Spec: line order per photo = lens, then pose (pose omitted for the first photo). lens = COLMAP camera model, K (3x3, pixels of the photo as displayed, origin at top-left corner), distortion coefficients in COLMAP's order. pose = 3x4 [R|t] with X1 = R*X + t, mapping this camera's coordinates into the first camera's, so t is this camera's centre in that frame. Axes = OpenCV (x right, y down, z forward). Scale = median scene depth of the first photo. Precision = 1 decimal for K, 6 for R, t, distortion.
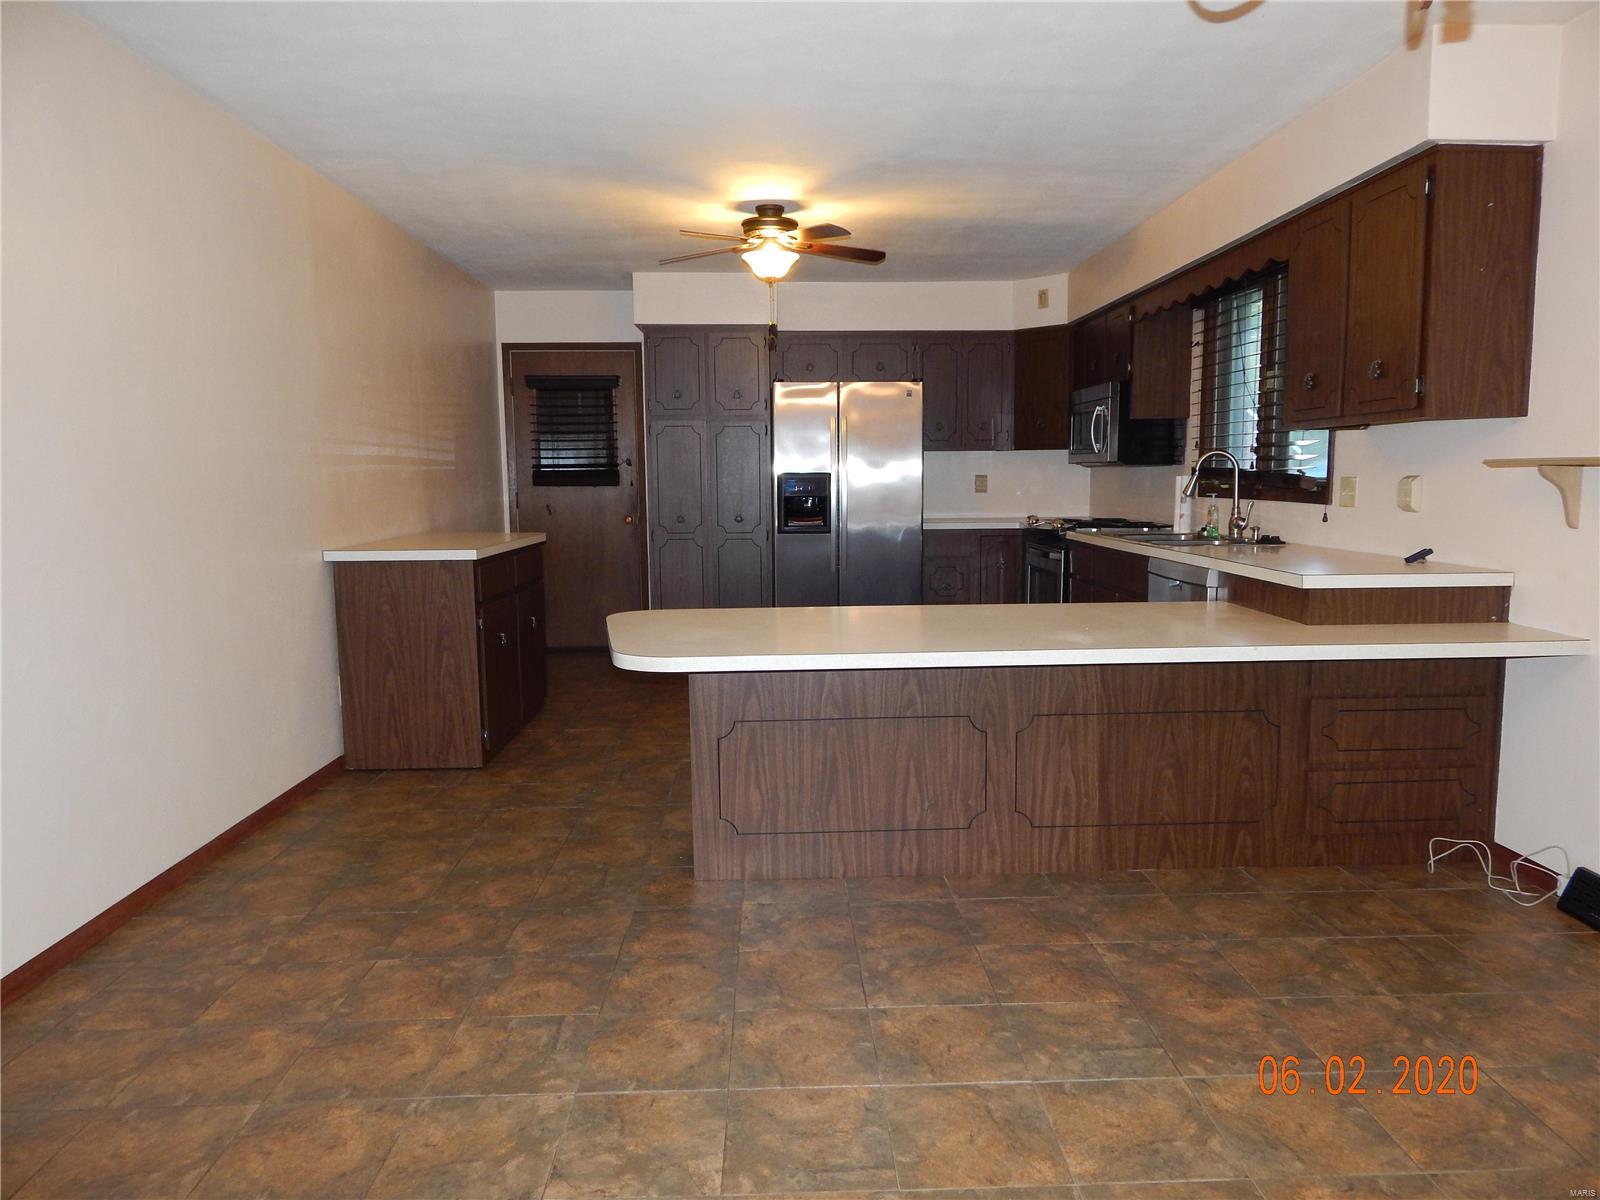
lens RADIAL K [[1053.8, 0, 812.6], [0, 1053.8, 590.4], [0, 0, 1]] dist [0.007059, -0.003647]
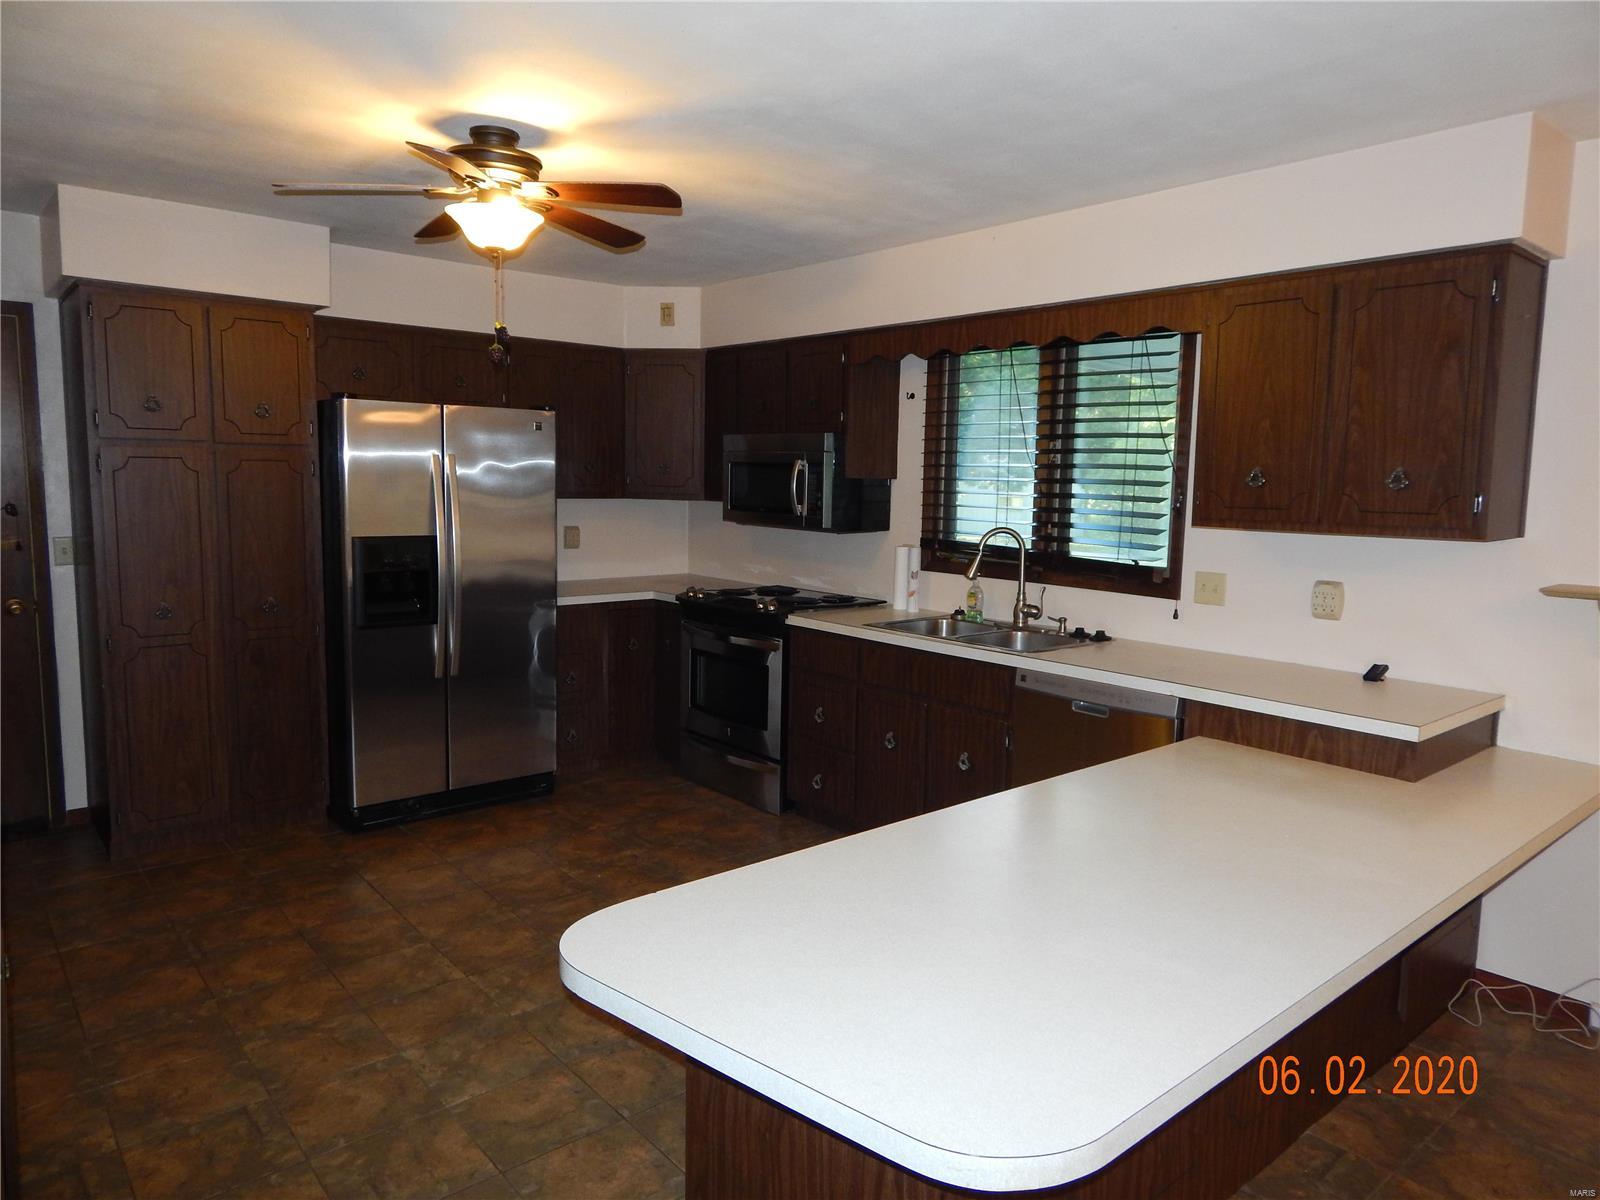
lens RADIAL K [[1053.8, 0, 810.3], [0, 1053.8, 590.8], [0, 0, 1]] dist [0.007059, -0.003647]
pose [[0.784240, -0.044832, 0.618836, -0.415888], [0.042319, 0.998928, 0.018738, -0.151727], [-0.619013, 0.011493, 0.785297, 0.604199]]
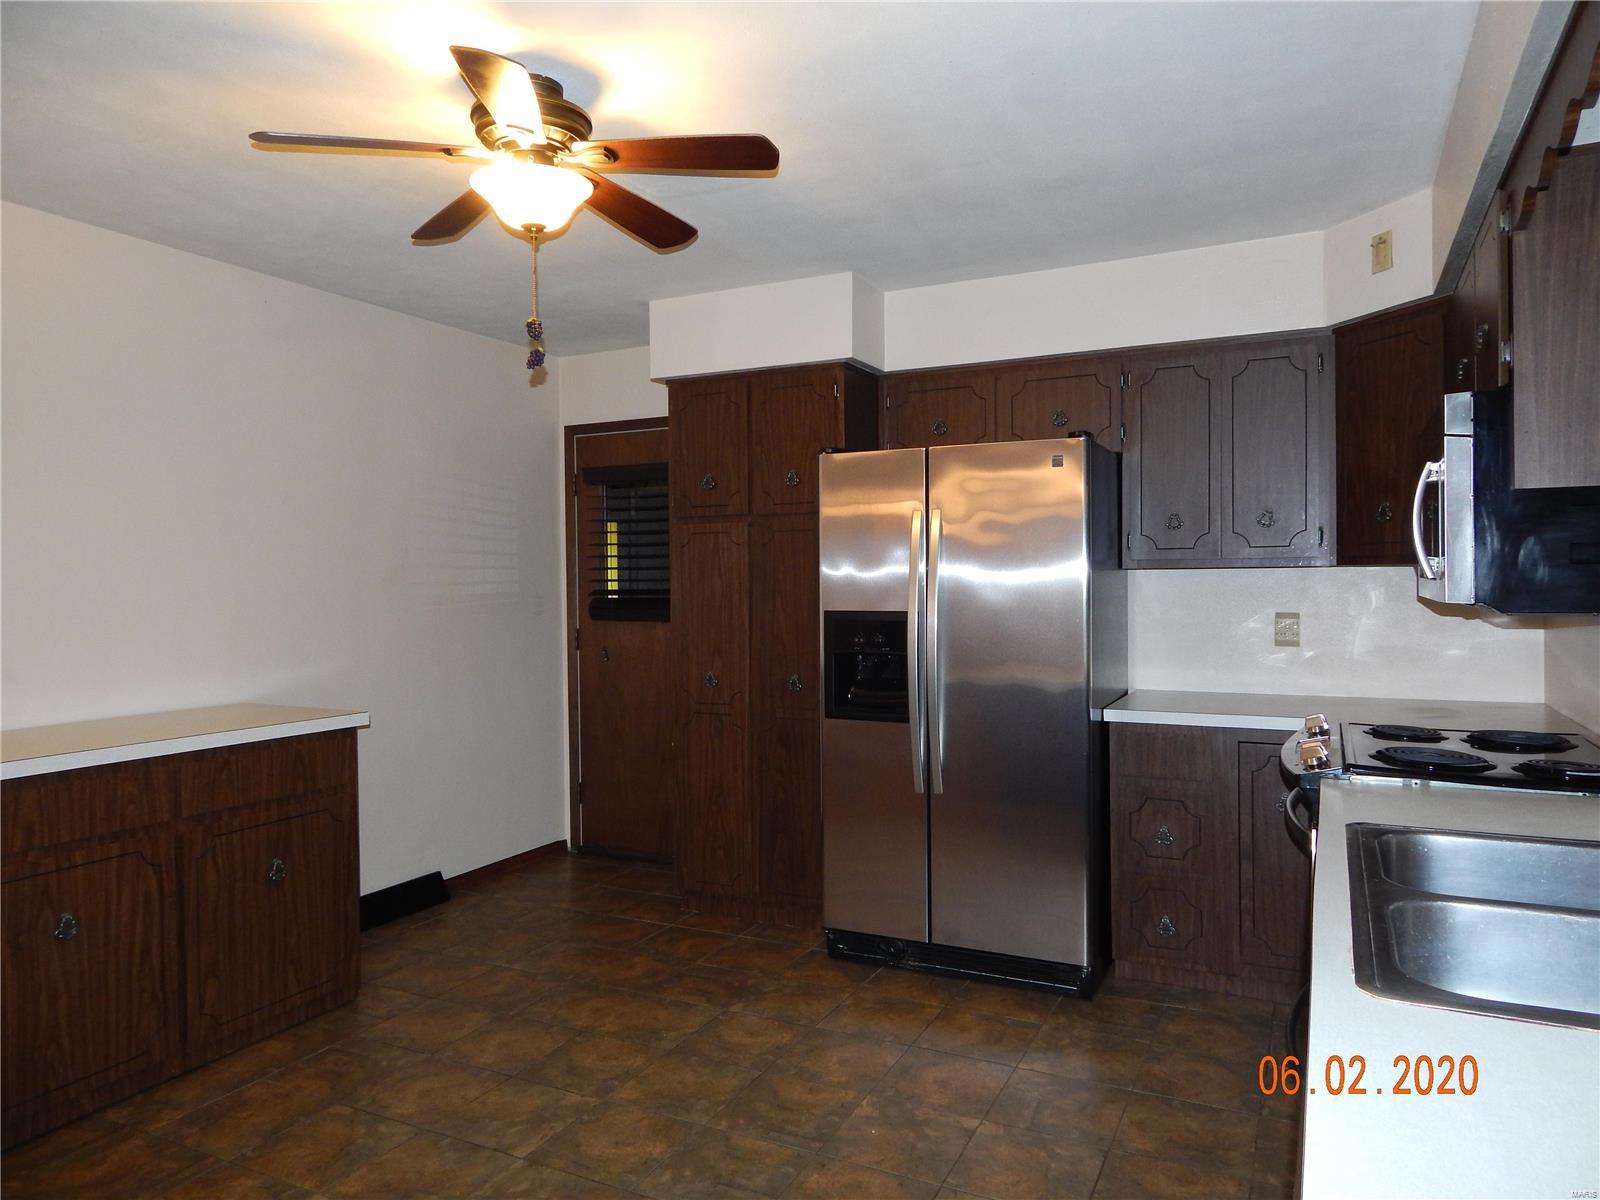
lens RADIAL K [[1053.8, 0, 809.1], [0, 1053.8, 594.5], [0, 0, 1]] dist [0.007059, -0.003647]
pose [[0.879857, 0.006184, -0.475198, 0.441822], [-0.050965, 0.995377, -0.081410, -0.142009], [0.472498, 0.095848, 0.876104, 0.958650]]
